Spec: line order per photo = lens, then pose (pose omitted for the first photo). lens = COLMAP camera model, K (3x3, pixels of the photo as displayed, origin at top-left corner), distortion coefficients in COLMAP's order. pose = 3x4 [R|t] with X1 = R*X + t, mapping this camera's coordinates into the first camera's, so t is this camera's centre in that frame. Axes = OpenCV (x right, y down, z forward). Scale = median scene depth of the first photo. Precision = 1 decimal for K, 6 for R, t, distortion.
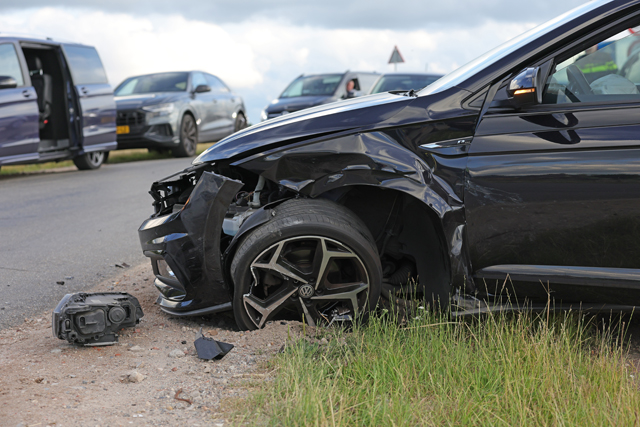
lens RADIAL K [[1107.7, 0, 319.8], [0, 1107.7, 213.3], [0, 0, 1]] dist [0.021987, 0.000000]
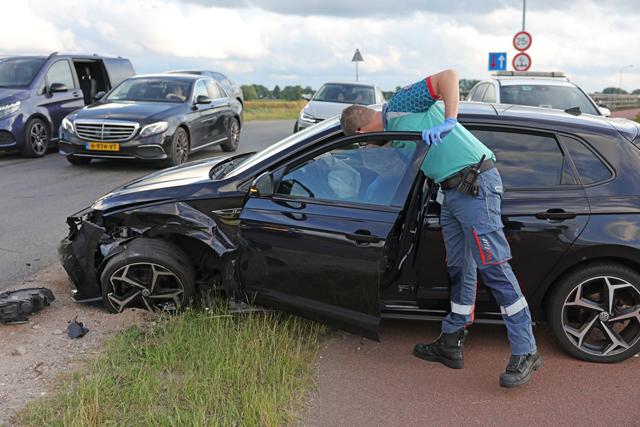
lens RADIAL K [[765.4, 0, 320.0], [0, 765.4, 213.3], [0, 0, 1]] dist [0.047836, 0.000000]
pose [[0.999226, 0.037803, -0.010910, 0.261360], [-0.036691, 0.995392, 0.088590, -0.163626], [0.014209, -0.088121, 0.996008, -0.146930]]
